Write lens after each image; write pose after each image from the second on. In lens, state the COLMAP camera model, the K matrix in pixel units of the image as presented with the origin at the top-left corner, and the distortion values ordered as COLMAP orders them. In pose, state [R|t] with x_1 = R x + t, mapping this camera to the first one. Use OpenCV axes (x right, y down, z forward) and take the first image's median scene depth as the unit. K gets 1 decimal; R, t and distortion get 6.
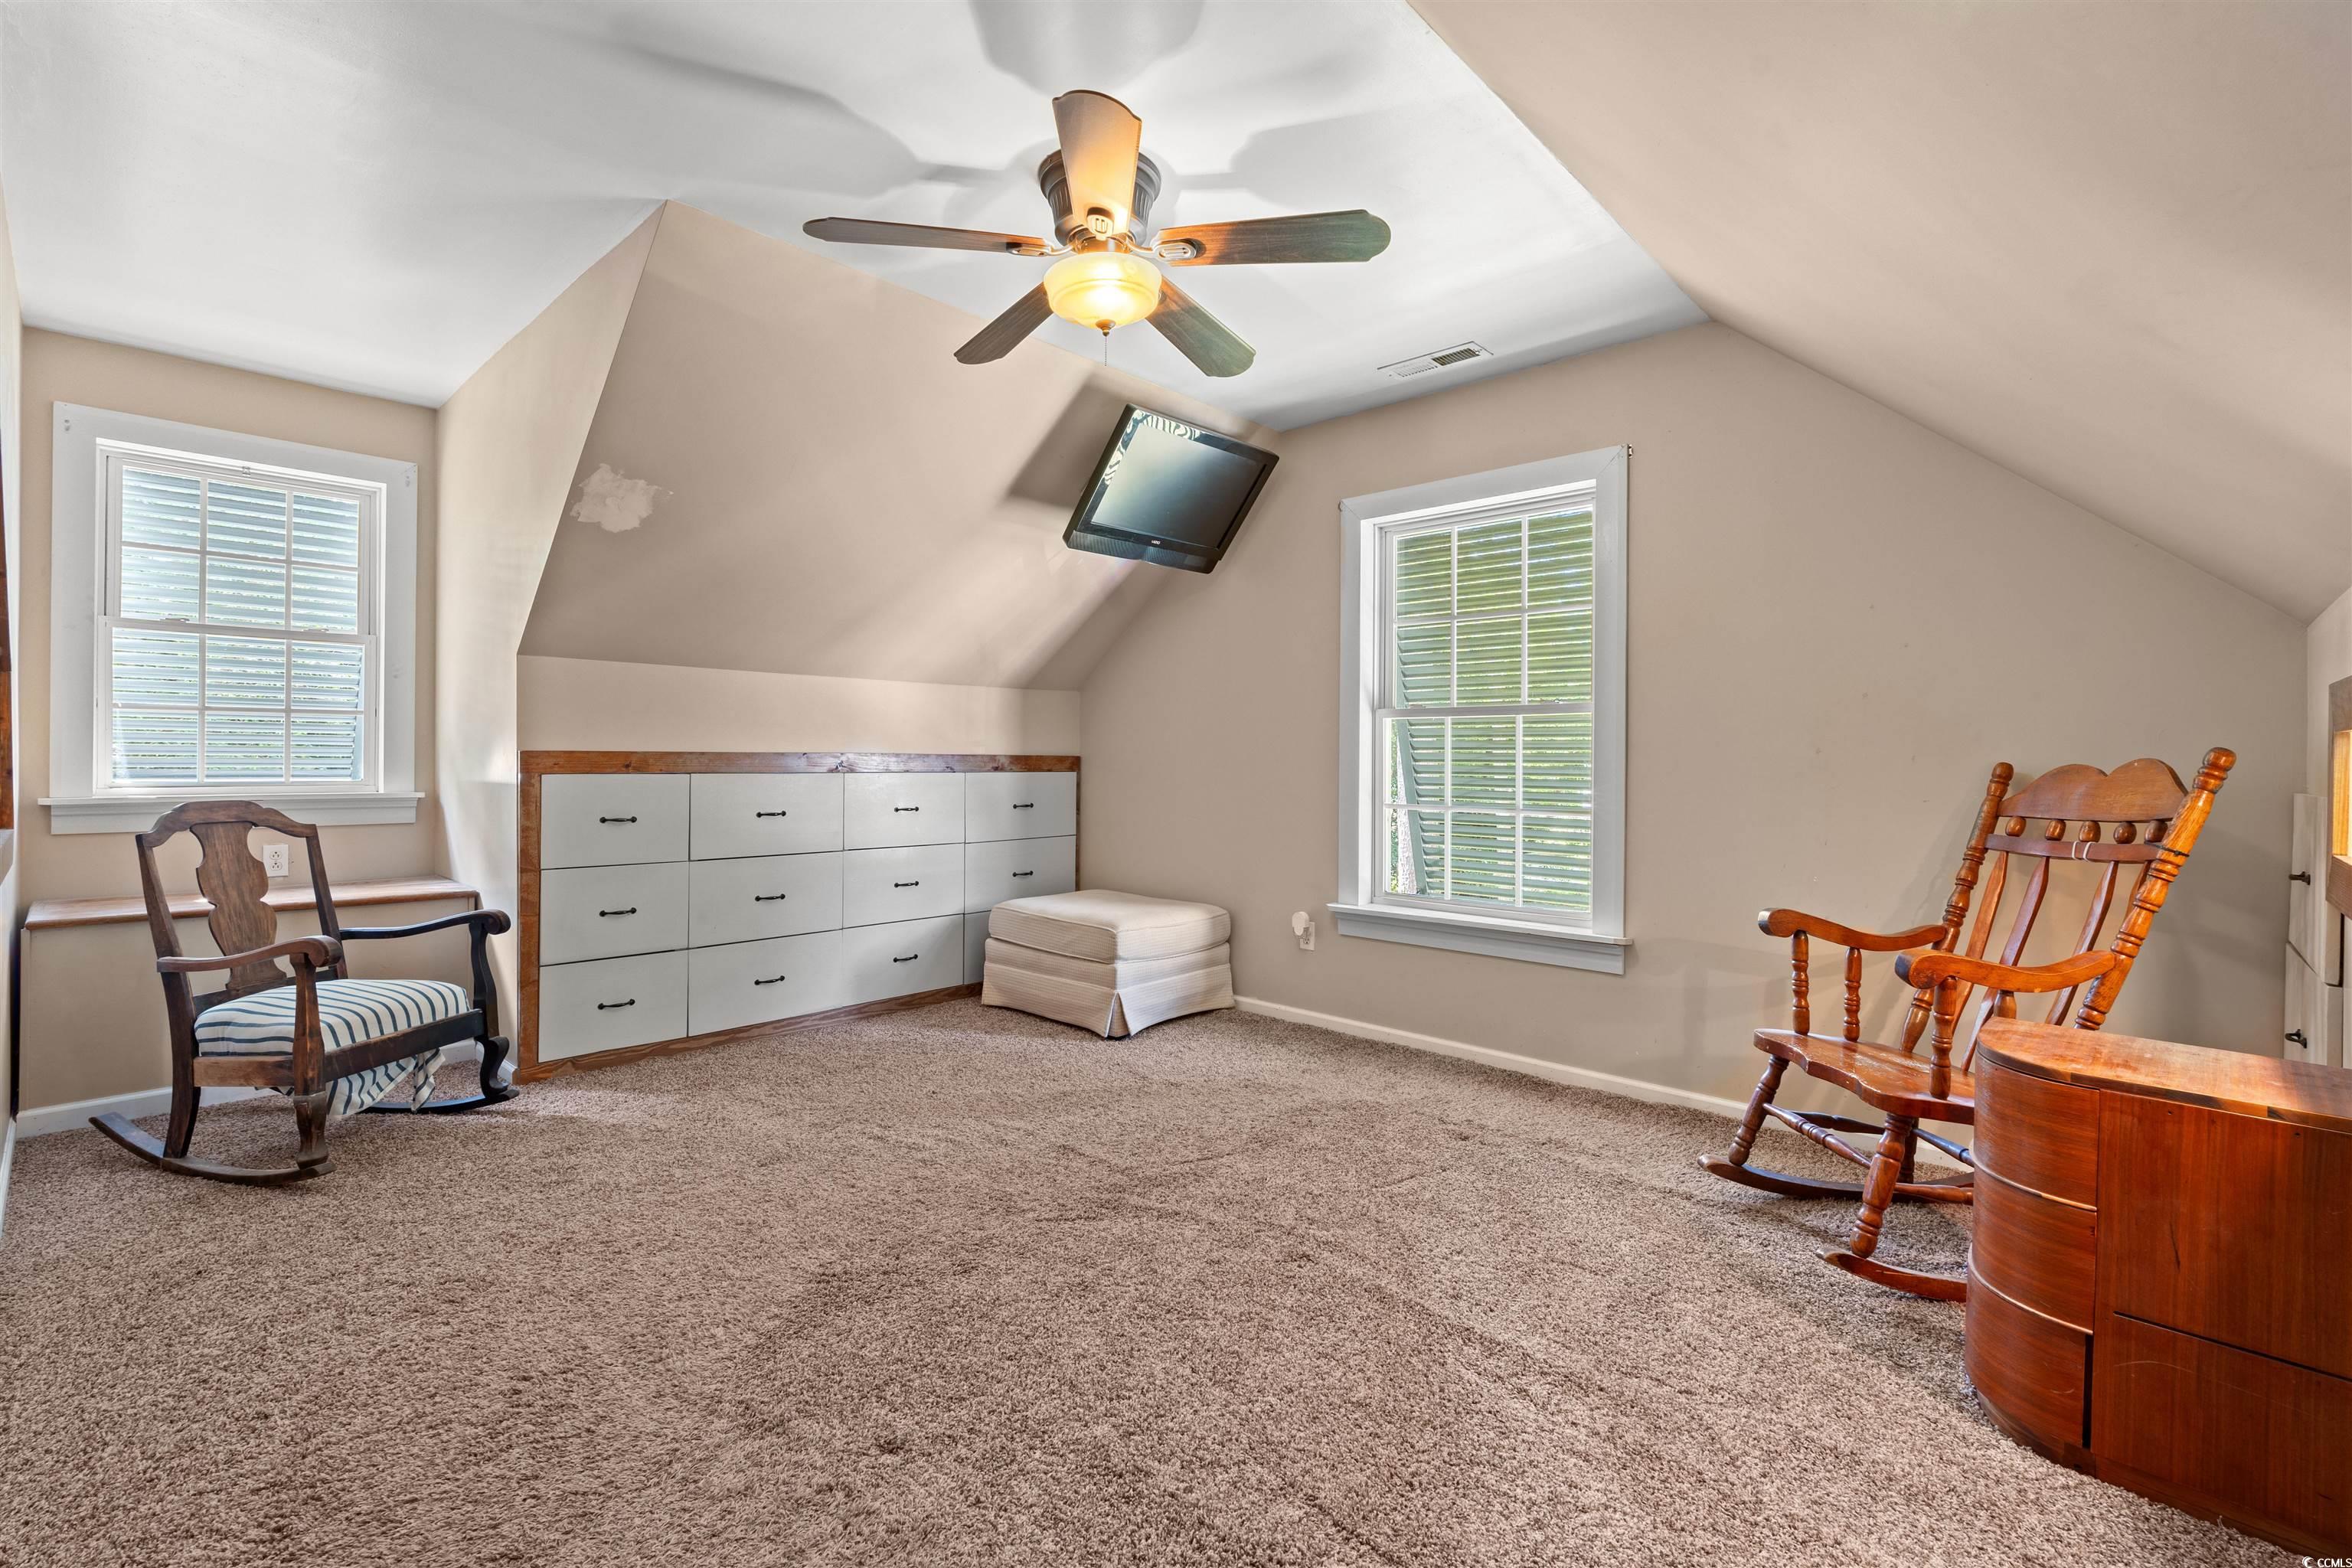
lens RADIAL K [[1039.8, 0, 1188.7], [0, 1039.8, 773.0], [0, 0, 1]] dist [-0.004763, -0.000161]
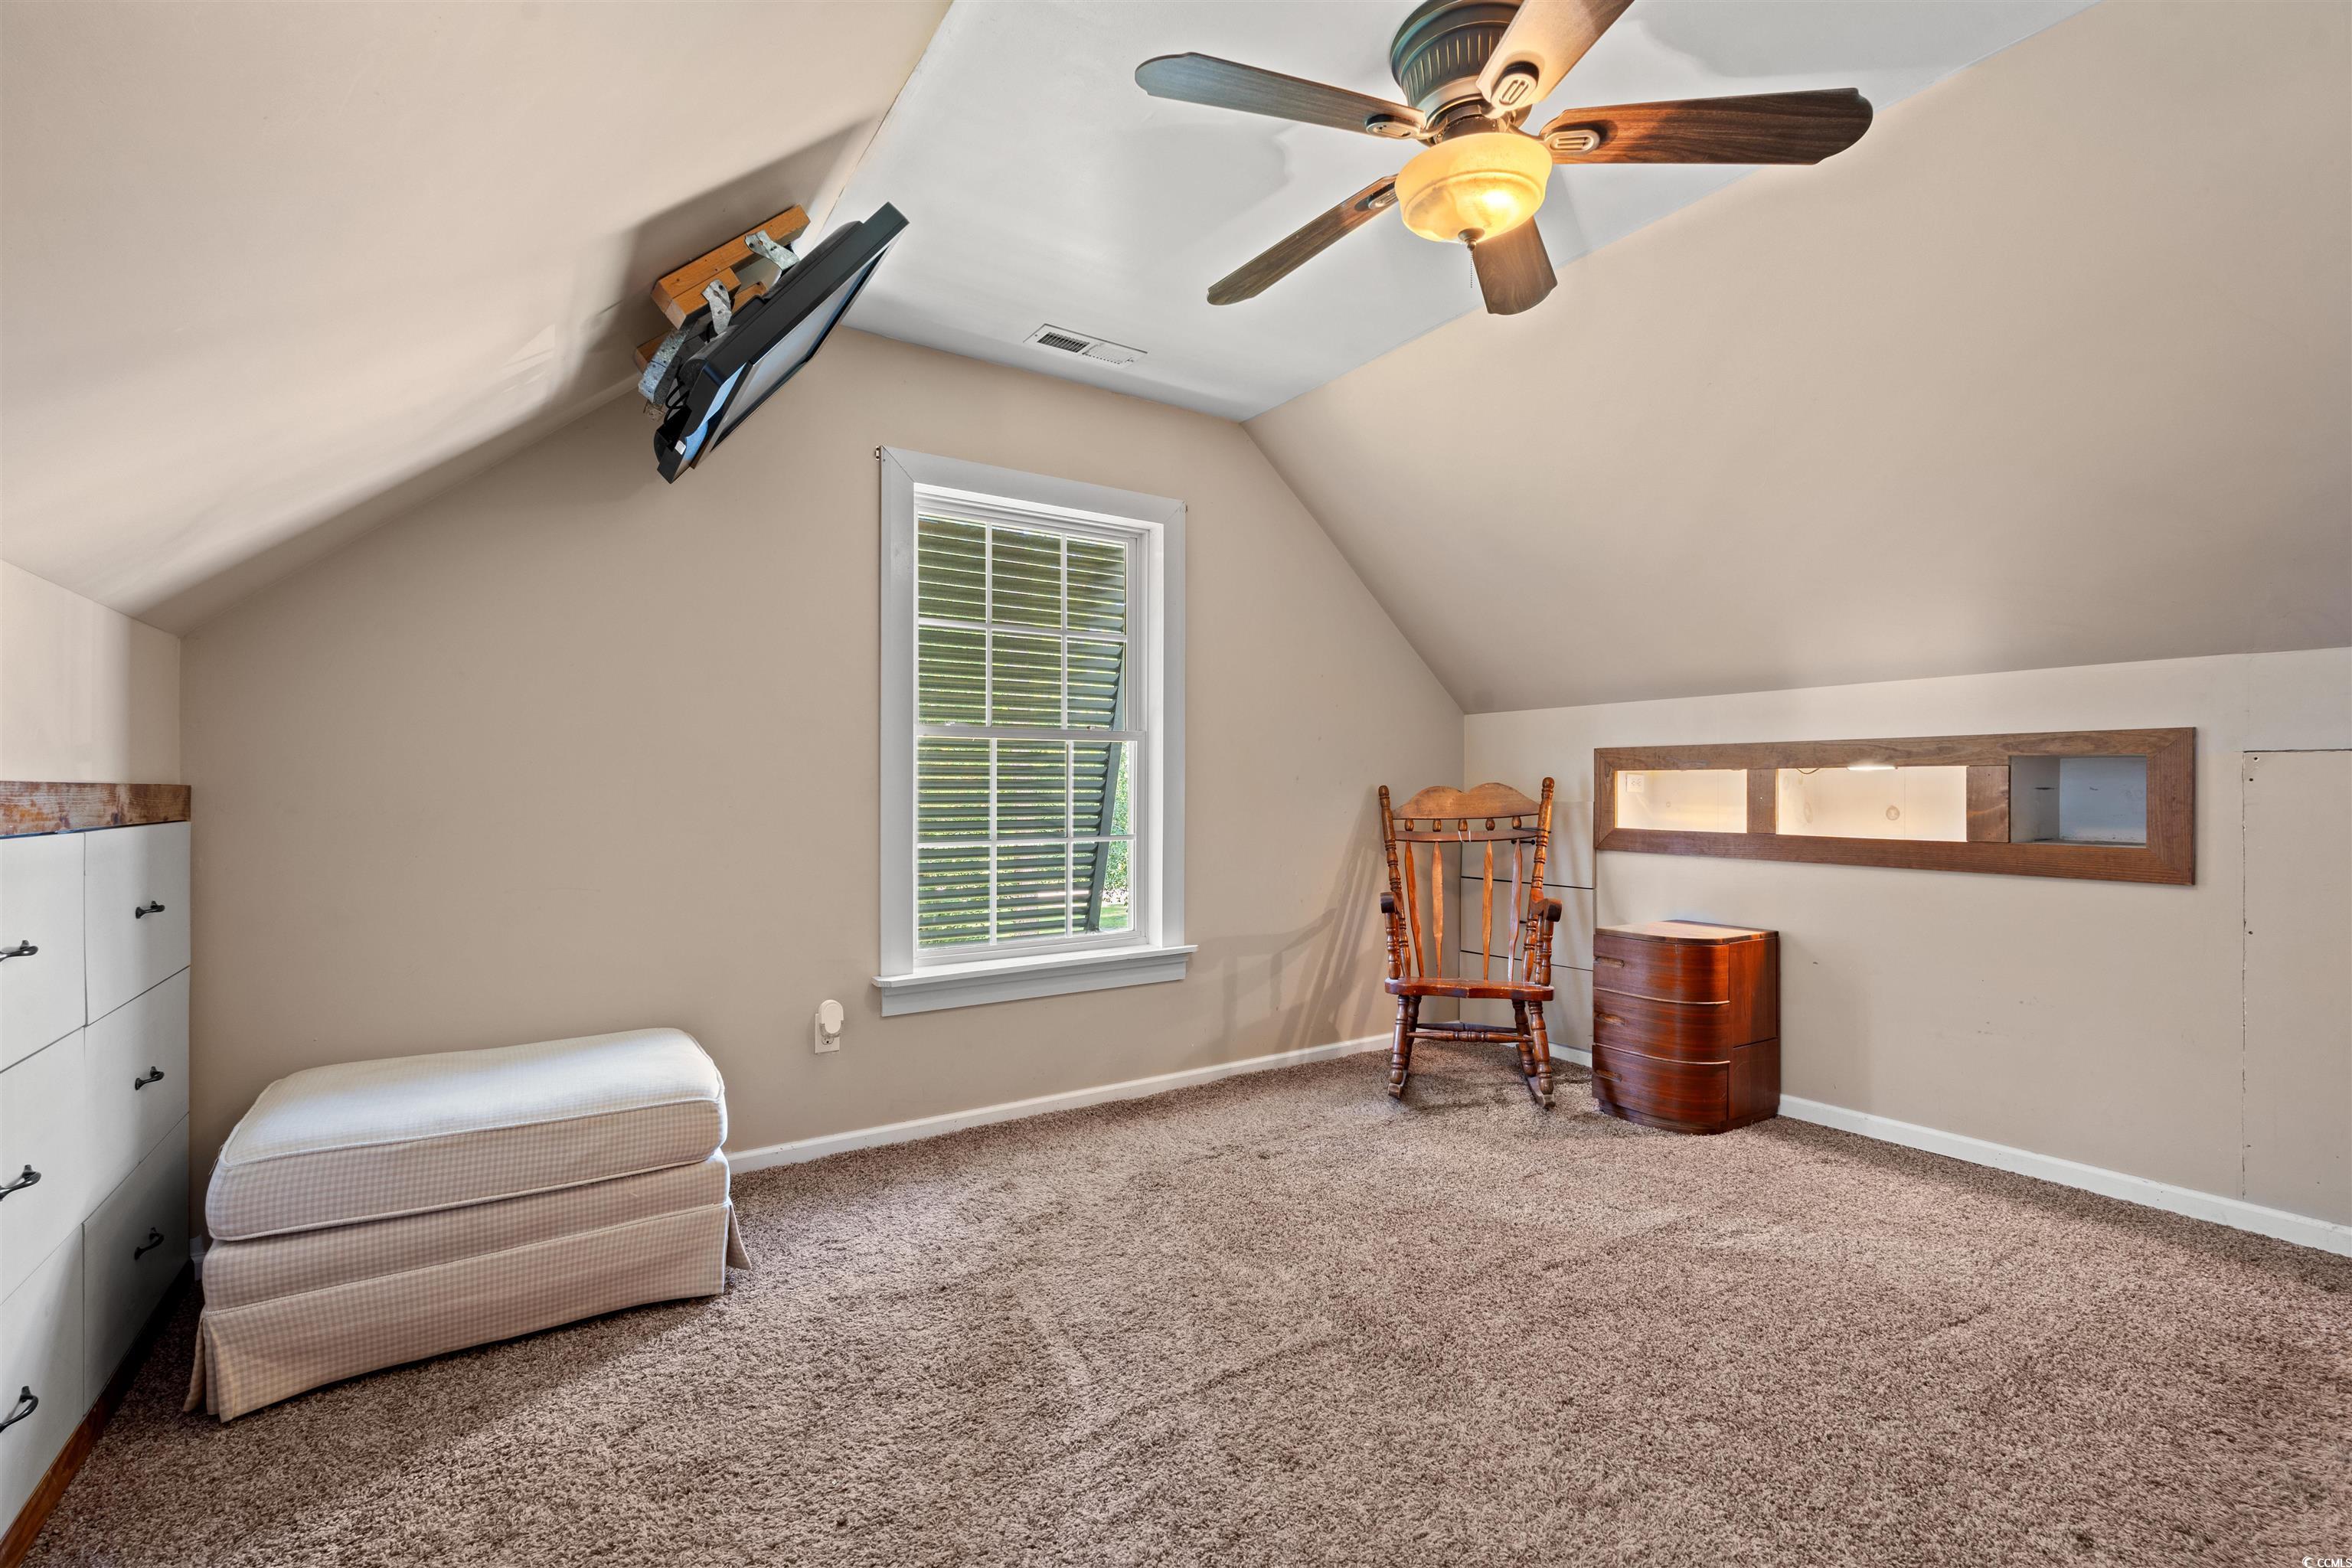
lens RADIAL K [[1039.8, 0, 1175.9], [0, 1039.8, 781.1], [0, 0, 1]] dist [-0.004763, -0.000161]
pose [[0.235090, -0.005806, 0.971956, -0.600231], [0.014698, 0.999889, 0.002418, -0.017972], [-0.971862, 0.013717, 0.235150, 0.675163]]
